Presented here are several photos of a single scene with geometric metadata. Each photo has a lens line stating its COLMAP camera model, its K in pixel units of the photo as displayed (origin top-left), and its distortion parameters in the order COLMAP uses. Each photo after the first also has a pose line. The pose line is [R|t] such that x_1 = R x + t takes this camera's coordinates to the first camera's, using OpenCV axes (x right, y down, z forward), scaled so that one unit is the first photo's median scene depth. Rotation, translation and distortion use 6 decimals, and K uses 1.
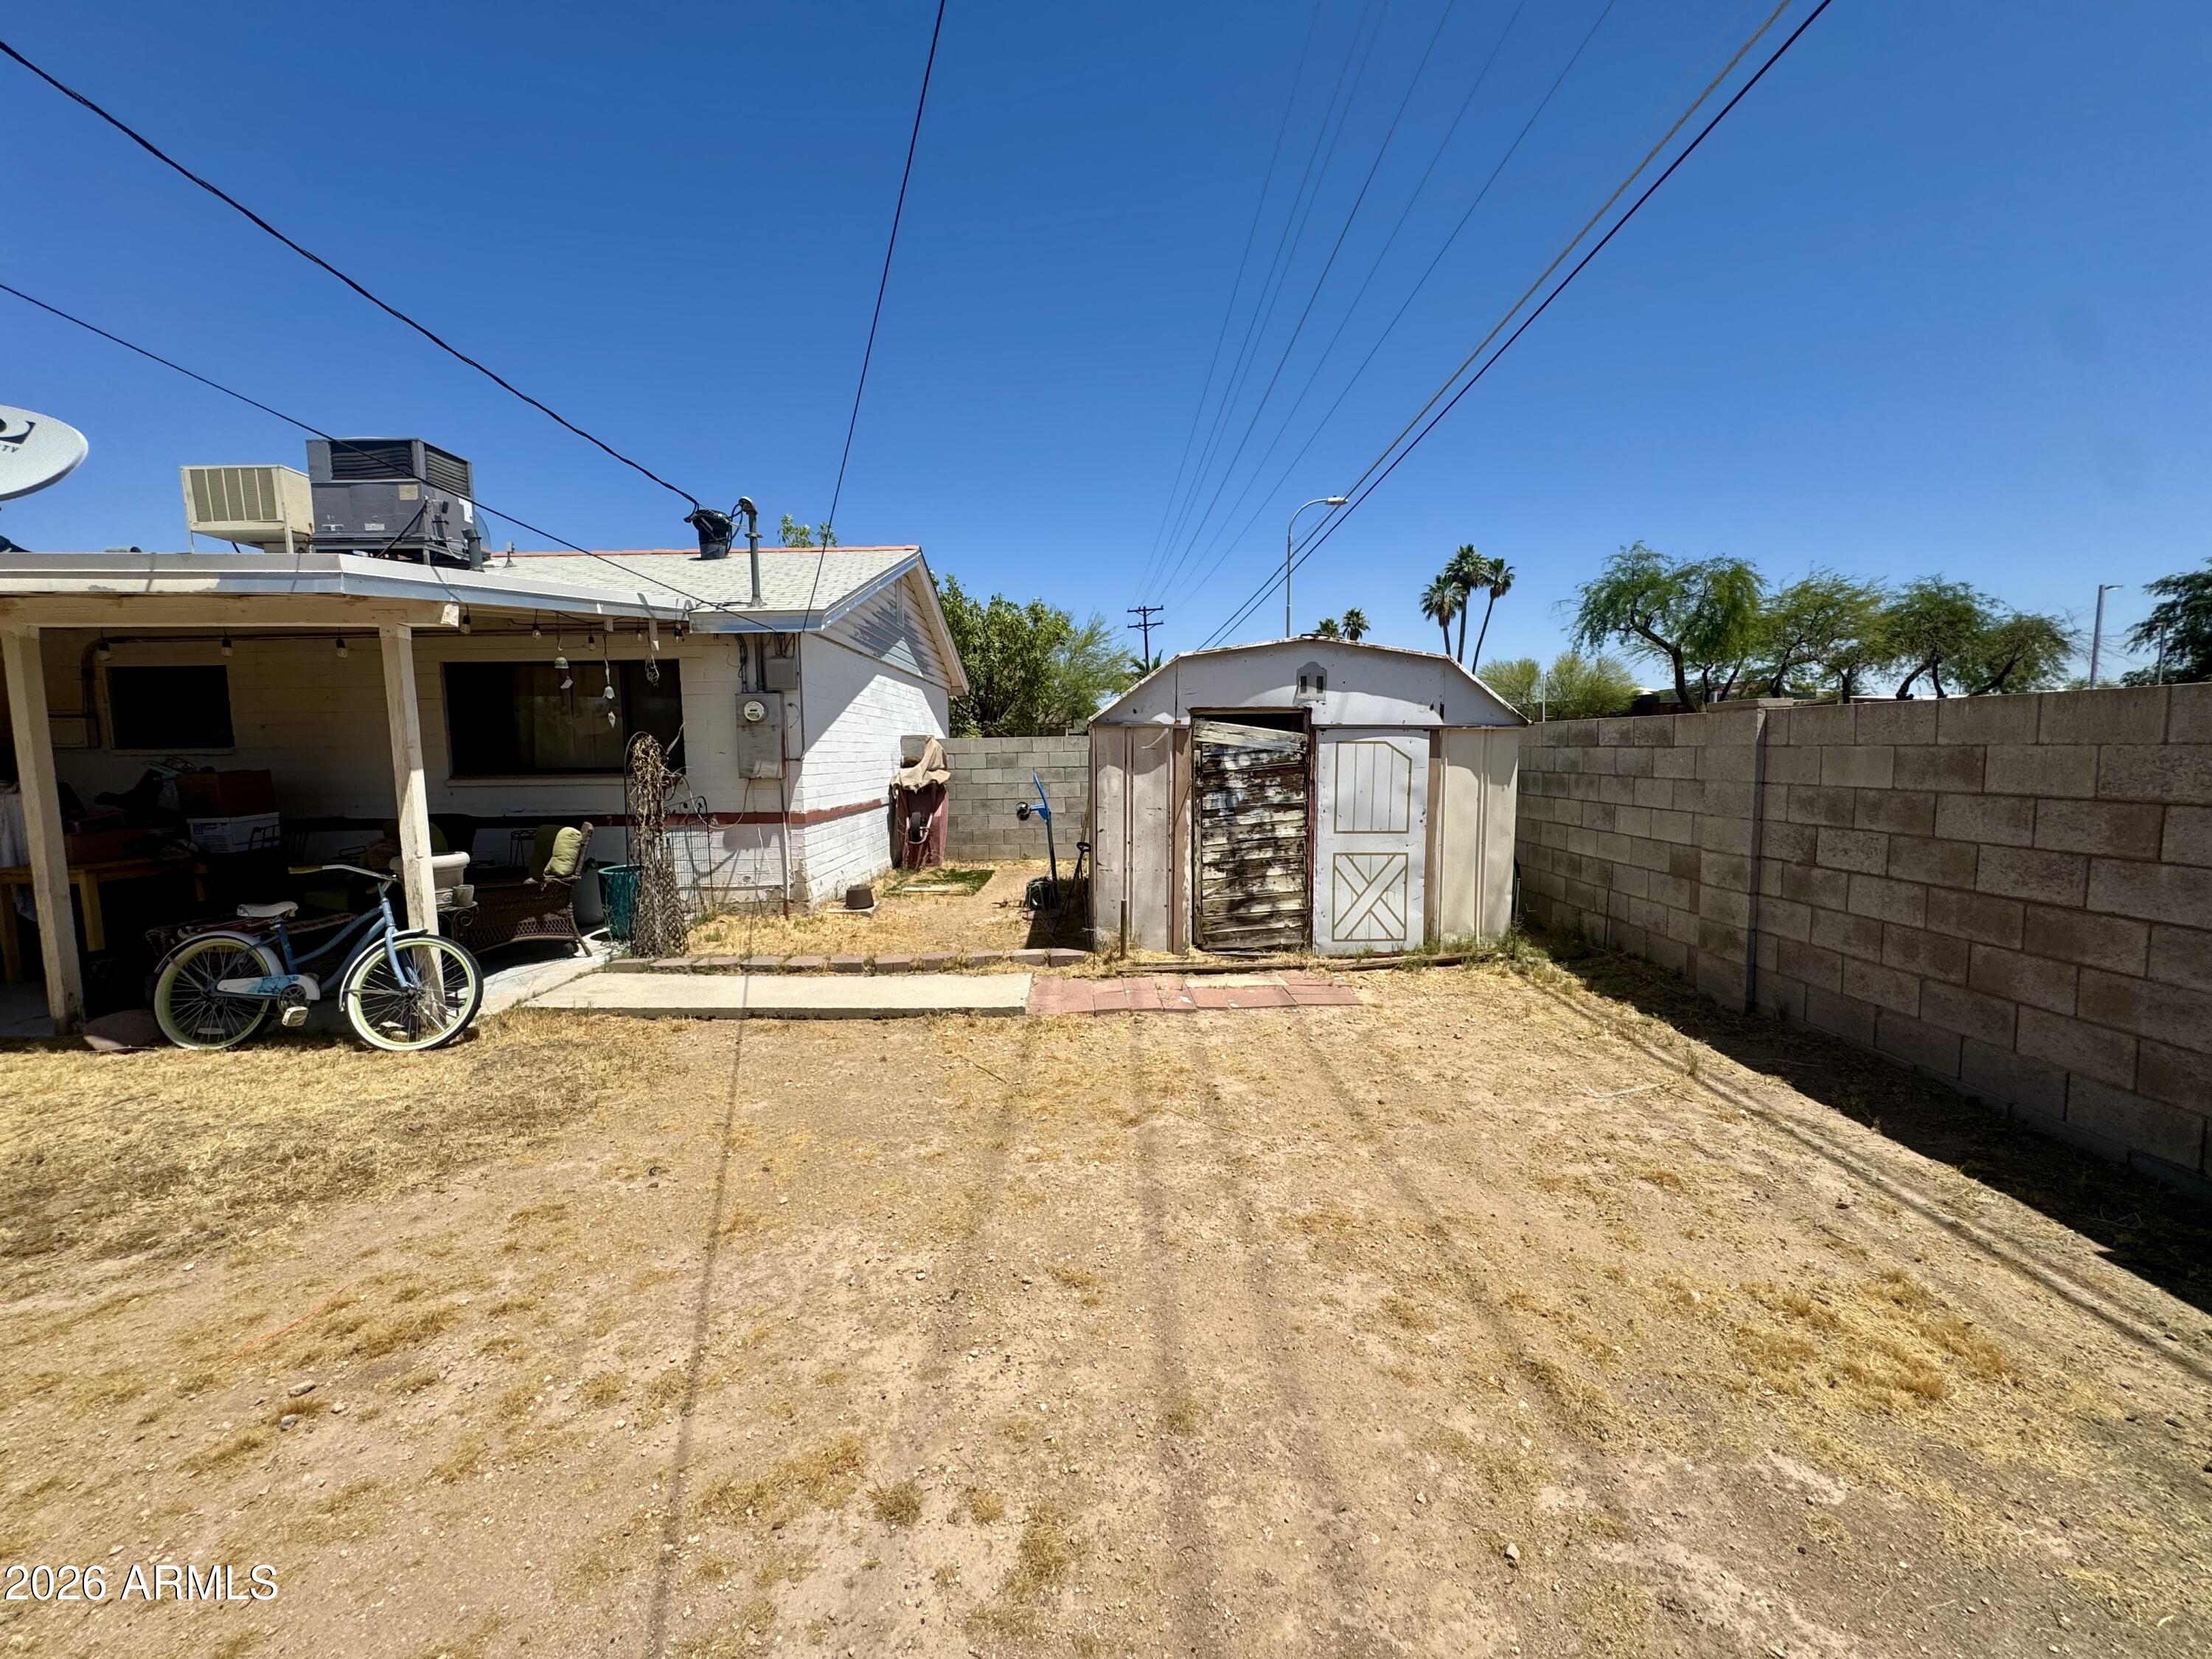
lens RADIAL K [[883.0, 0, 1104.9], [0, 883.0, 830.0], [0, 0, 1]] dist [-0.001926, 0.000505]
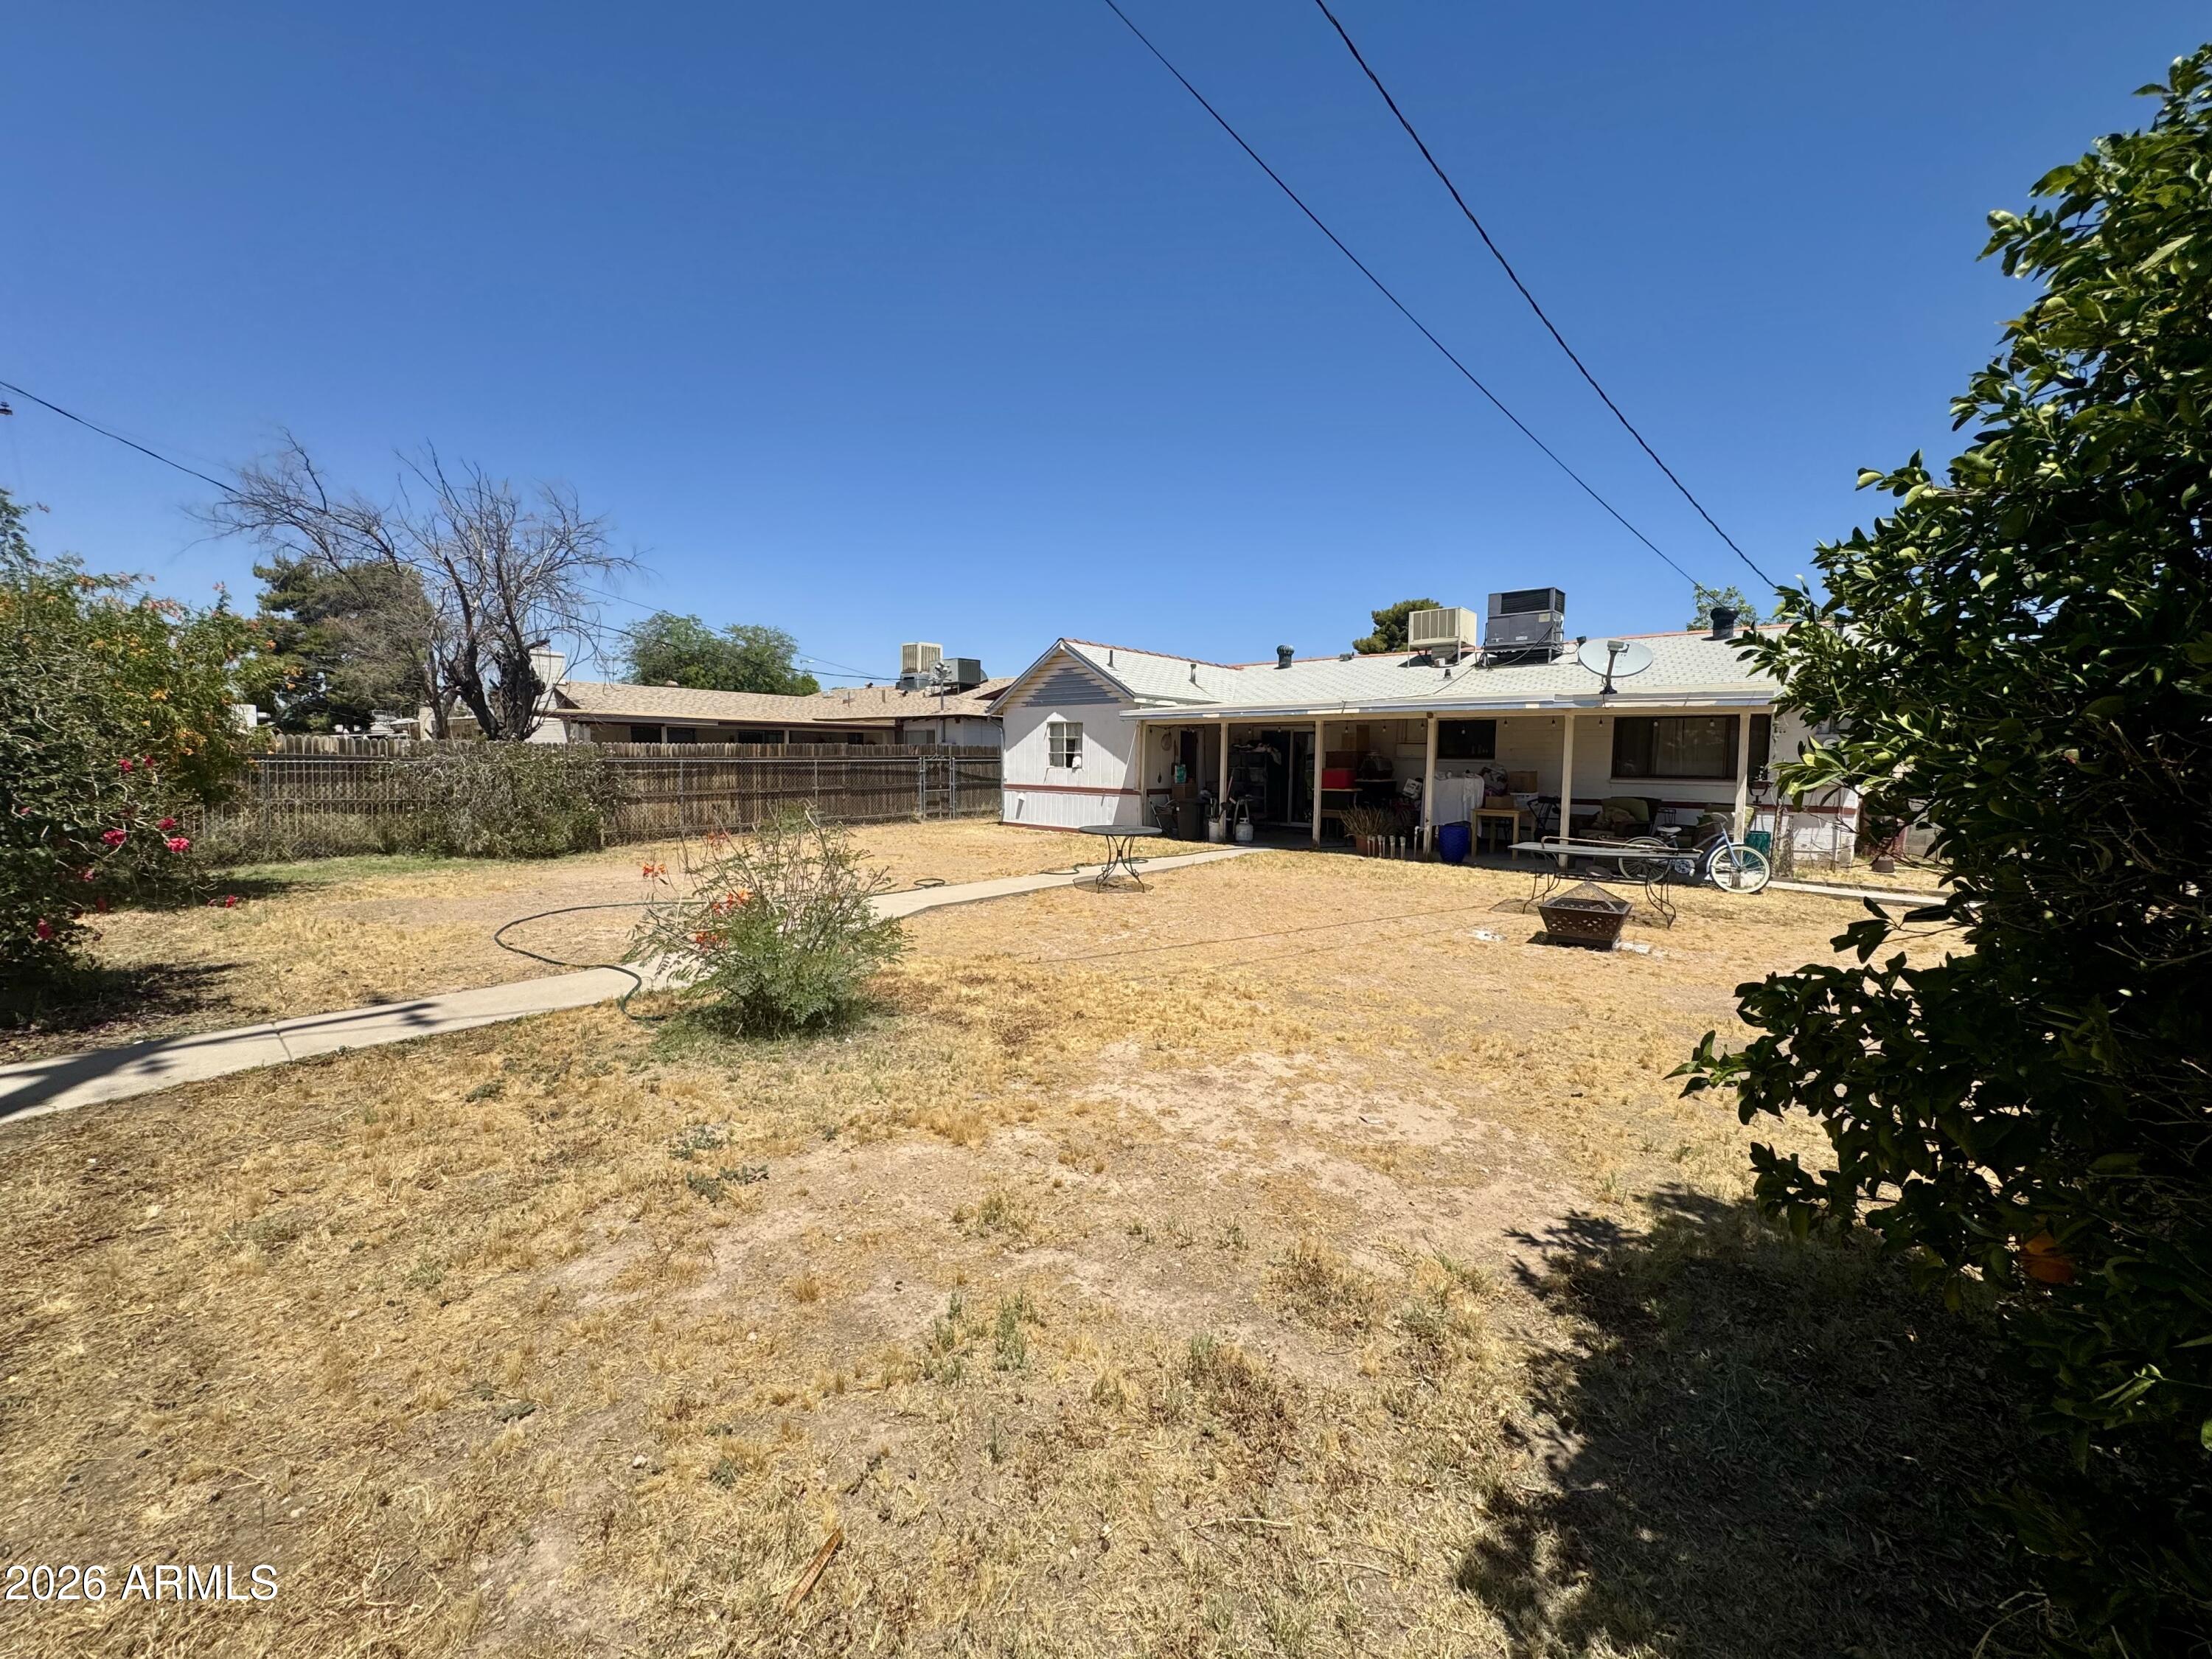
lens RADIAL K [[883.0, 0, 1104.9], [0, 883.0, 830.0], [0, 0, 1]] dist [-0.001926, 0.000505]
pose [[0.749940, 0.074803, -0.657263, -0.509183], [-0.083689, 0.996331, 0.017903, 0.176268], [0.656191, 0.041580, 0.753448, -1.845384]]
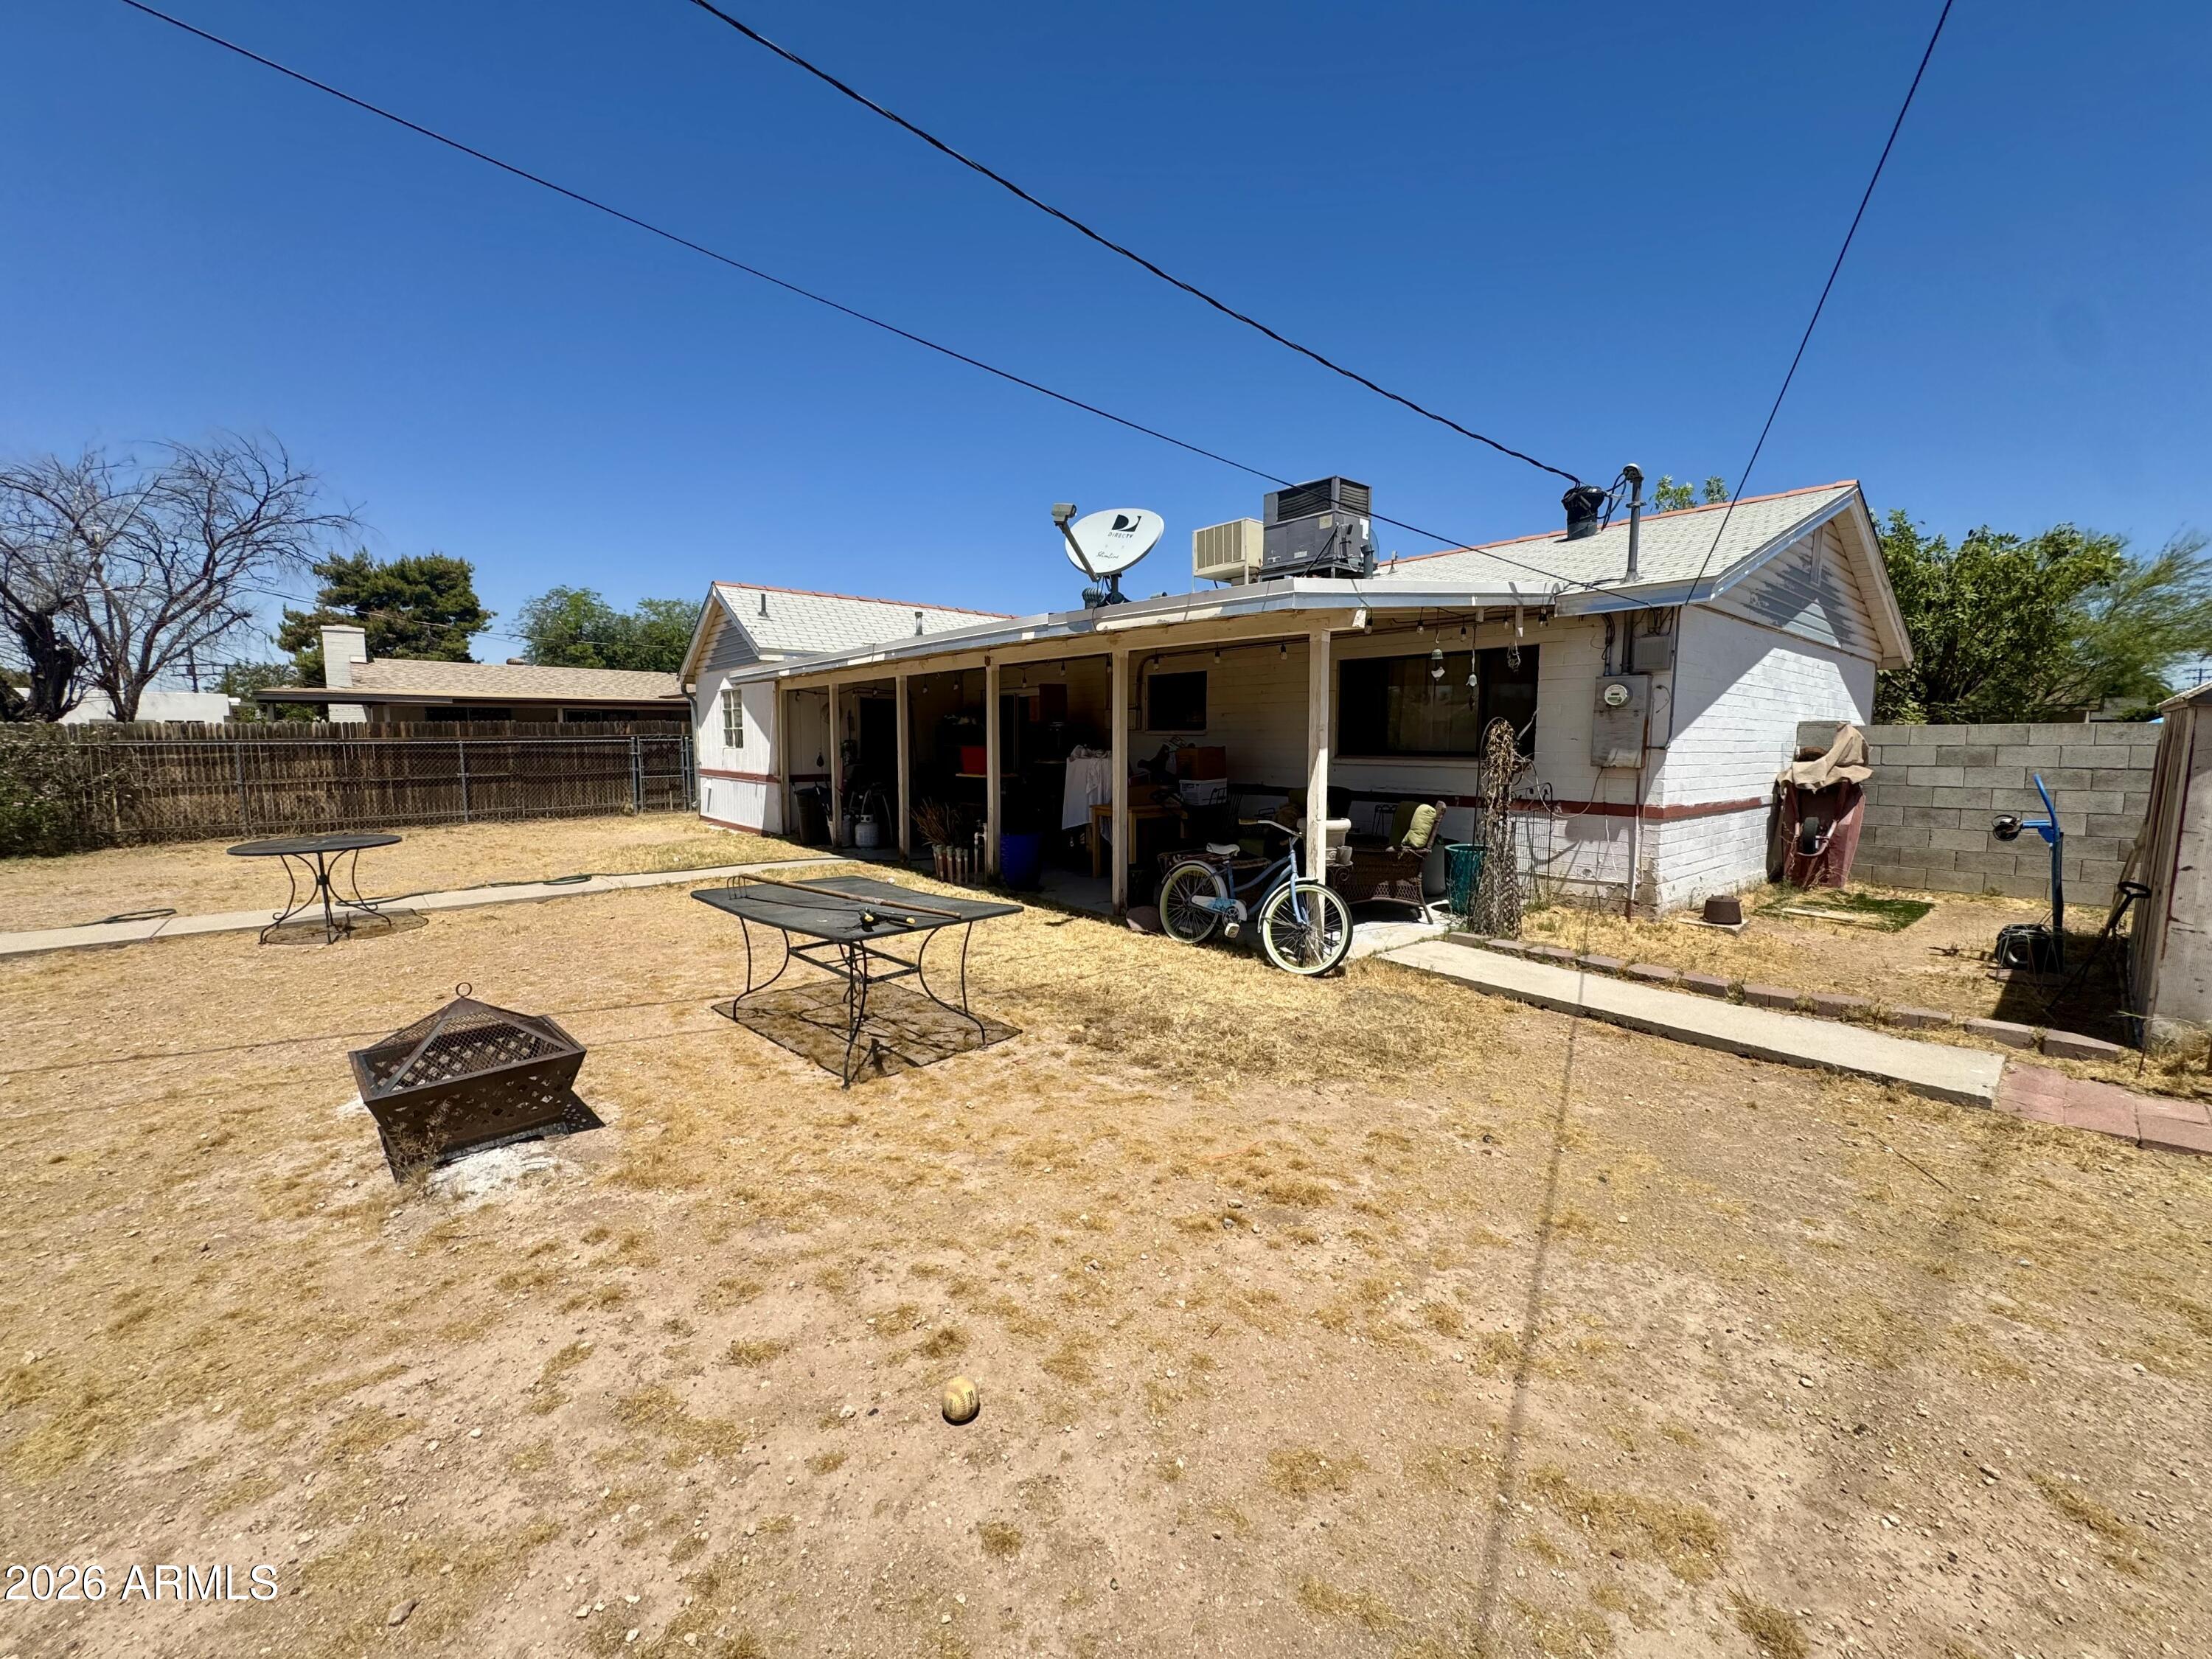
lens RADIAL K [[884.8, 0, 1104.8], [0, 884.8, 829.1], [0, 0, 1]] dist [-0.002261, 0.000543]
pose [[0.640956, 0.091761, -0.762073, -0.028525], [-0.081647, 0.995346, 0.051179, 0.004834], [0.763223, 0.029417, 0.645465, -0.020625]]
